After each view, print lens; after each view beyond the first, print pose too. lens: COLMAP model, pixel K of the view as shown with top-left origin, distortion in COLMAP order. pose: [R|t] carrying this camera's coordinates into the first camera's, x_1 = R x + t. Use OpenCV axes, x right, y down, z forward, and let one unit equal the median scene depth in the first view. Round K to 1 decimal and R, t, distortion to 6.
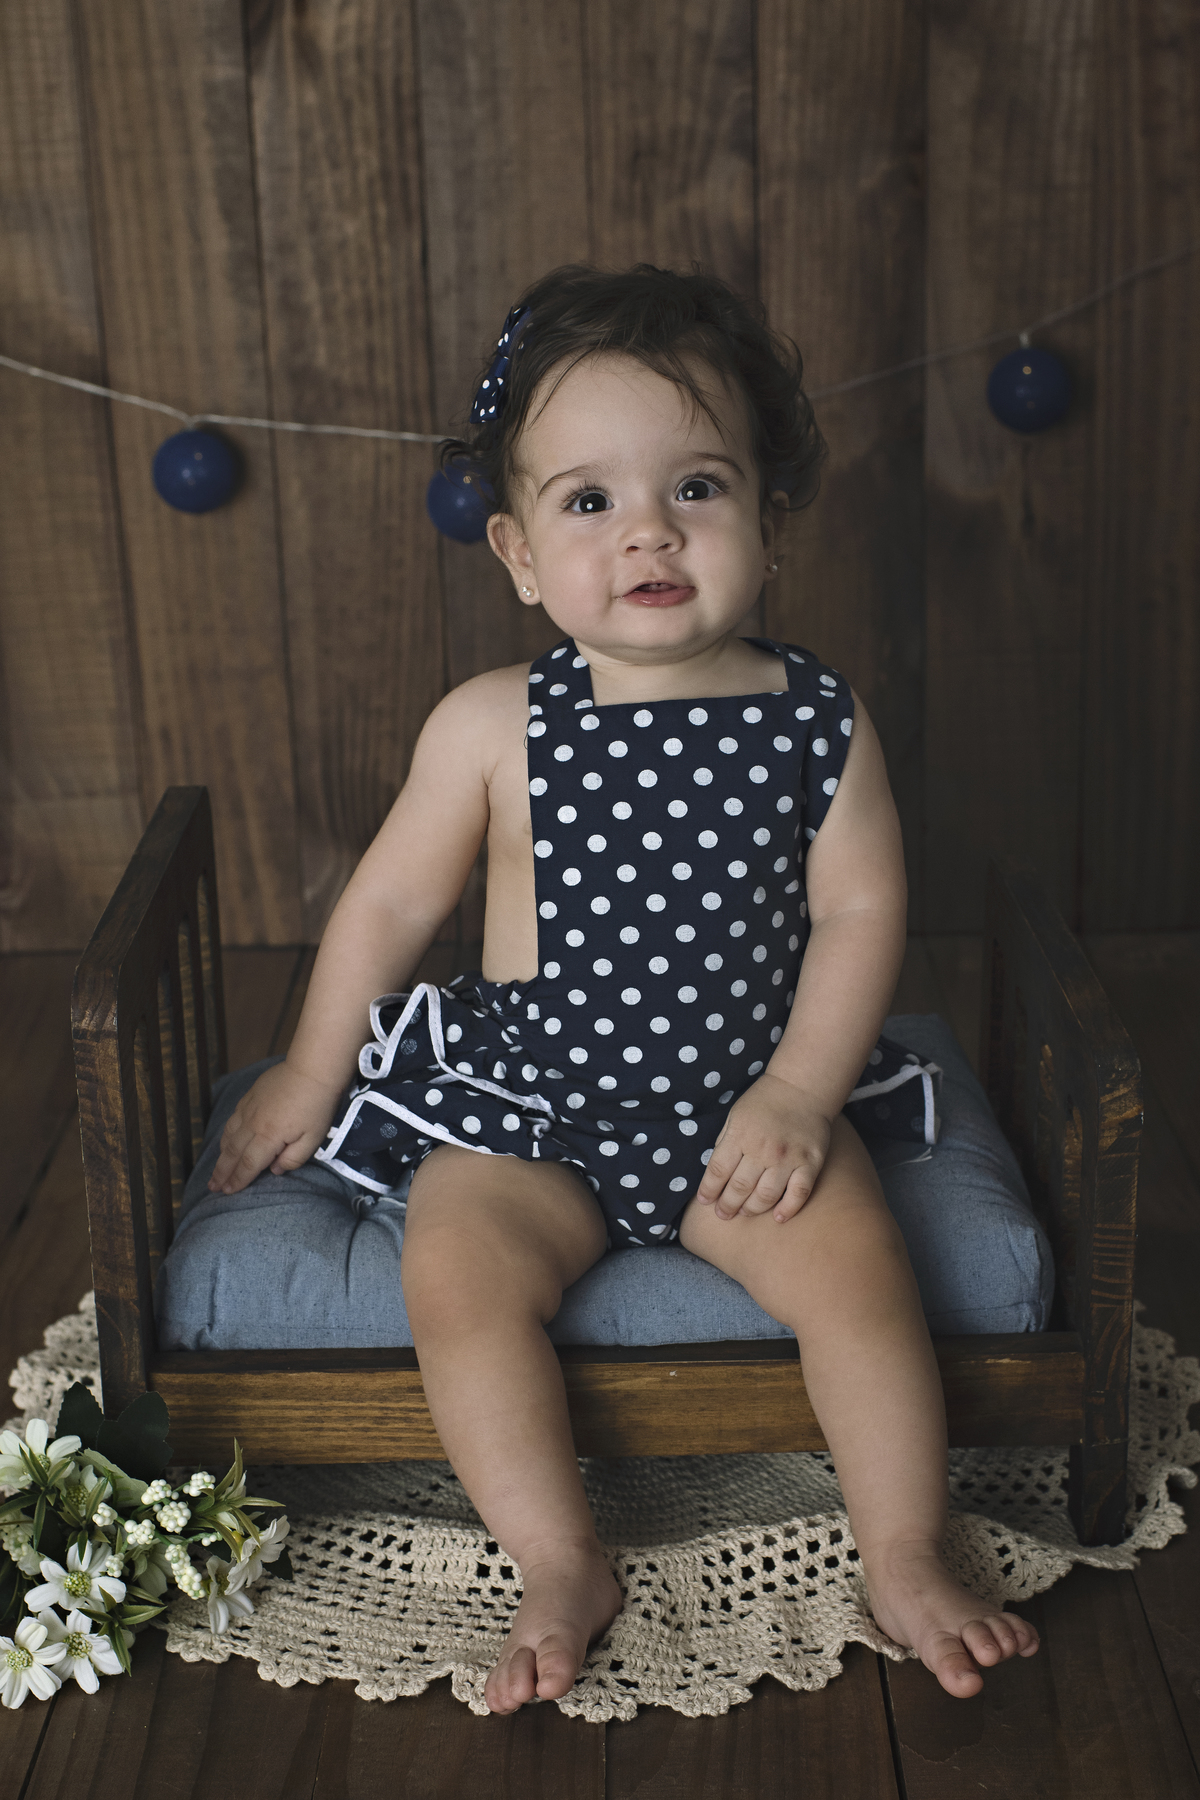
lens RADIAL K [[2765.4, 0, 595.6], [0, 2765.4, 897.0], [0, 0, 1]] dist [-0.015339, 0.019604]
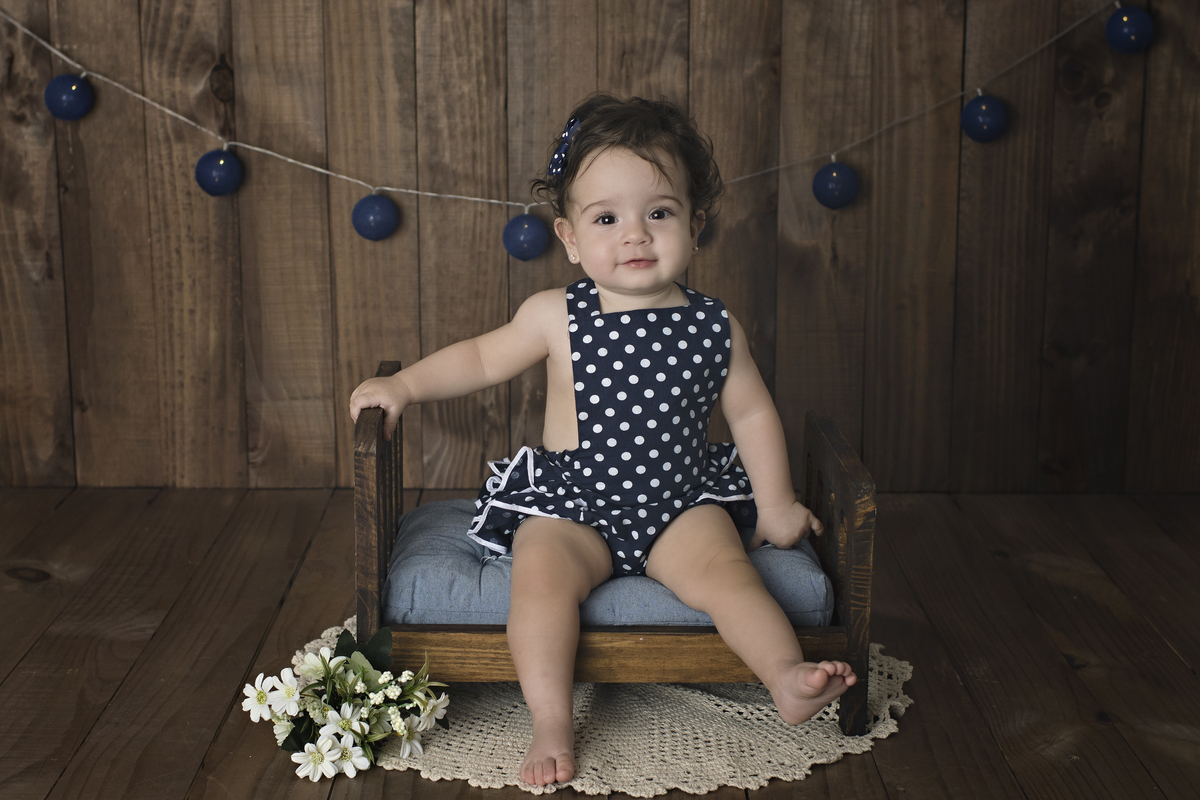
lens RADIAL K [[1981.5, 0, 557.3], [0, 1981.5, 400.6], [0, 0, 1]] dist [-0.019168, 0.022589]
pose [[0.999621, 0.027295, 0.003589, -0.027473], [-0.026796, 0.994566, -0.100605, 0.094283], [-0.006316, 0.100471, 0.994920, -0.285372]]
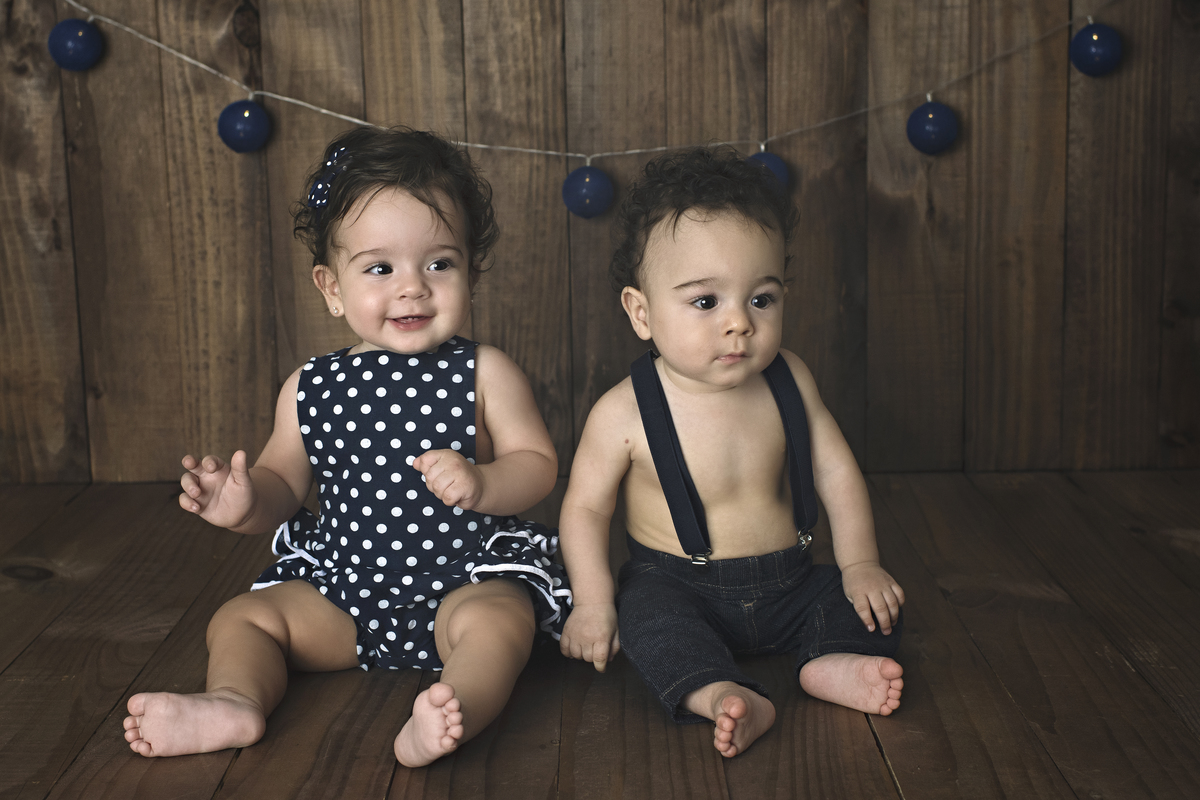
lens RADIAL K [[1843.6, 0, 600.0], [0, 1843.6, 400.0], [0, 0, 1]] dist [-0.015339, 0.019604]
pose [[0.999887, 0.008614, 0.012329, -0.052089], [-0.006959, 0.991686, -0.128495, 0.118648], [-0.013334, 0.128395, 0.991634, -0.059062]]
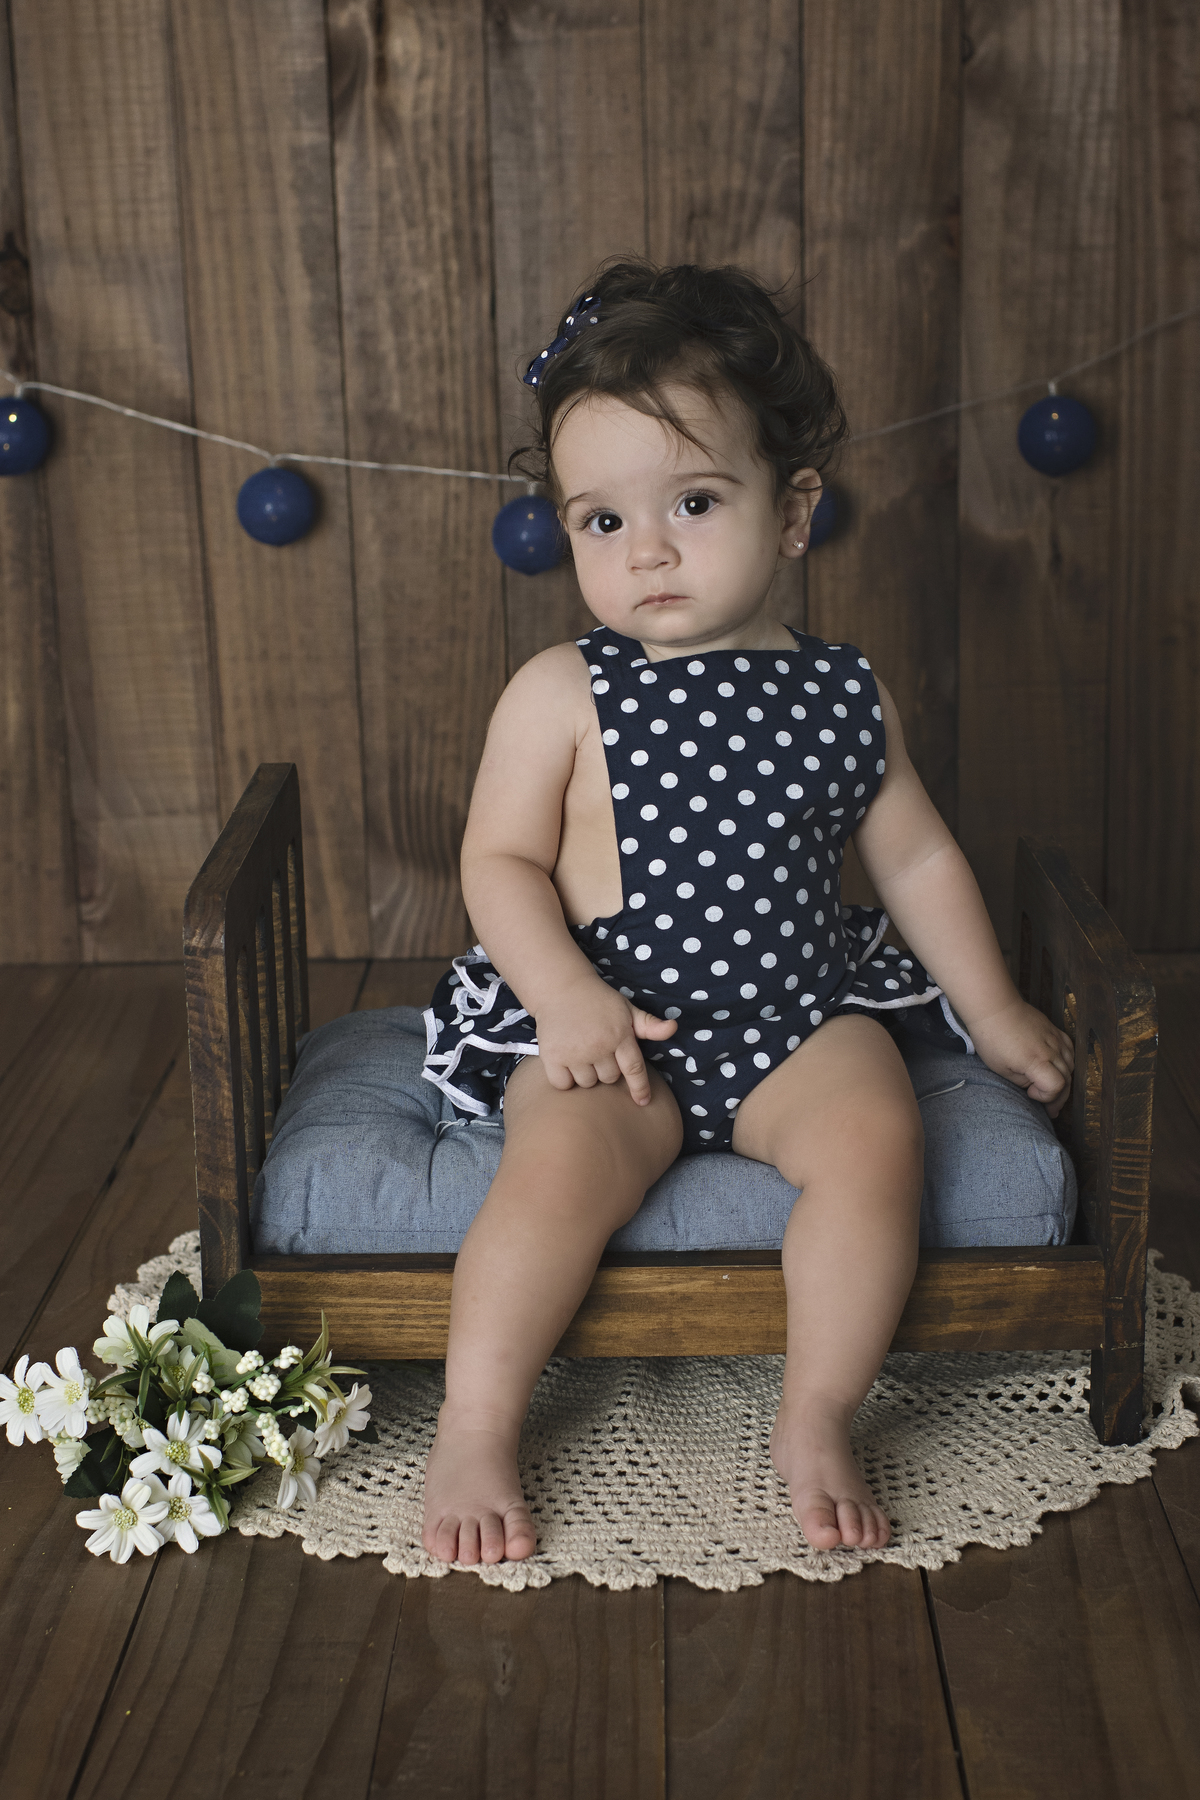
lens RADIAL K [[2765.4, 0, 595.6], [0, 2765.4, 897.0], [0, 0, 1]] dist [-0.015339, 0.019604]
pose [[0.999894, 0.008644, -0.011738, -0.007520], [-0.009219, 0.998713, -0.049875, 0.049938], [0.011291, 0.049978, 0.998687, -0.061198]]
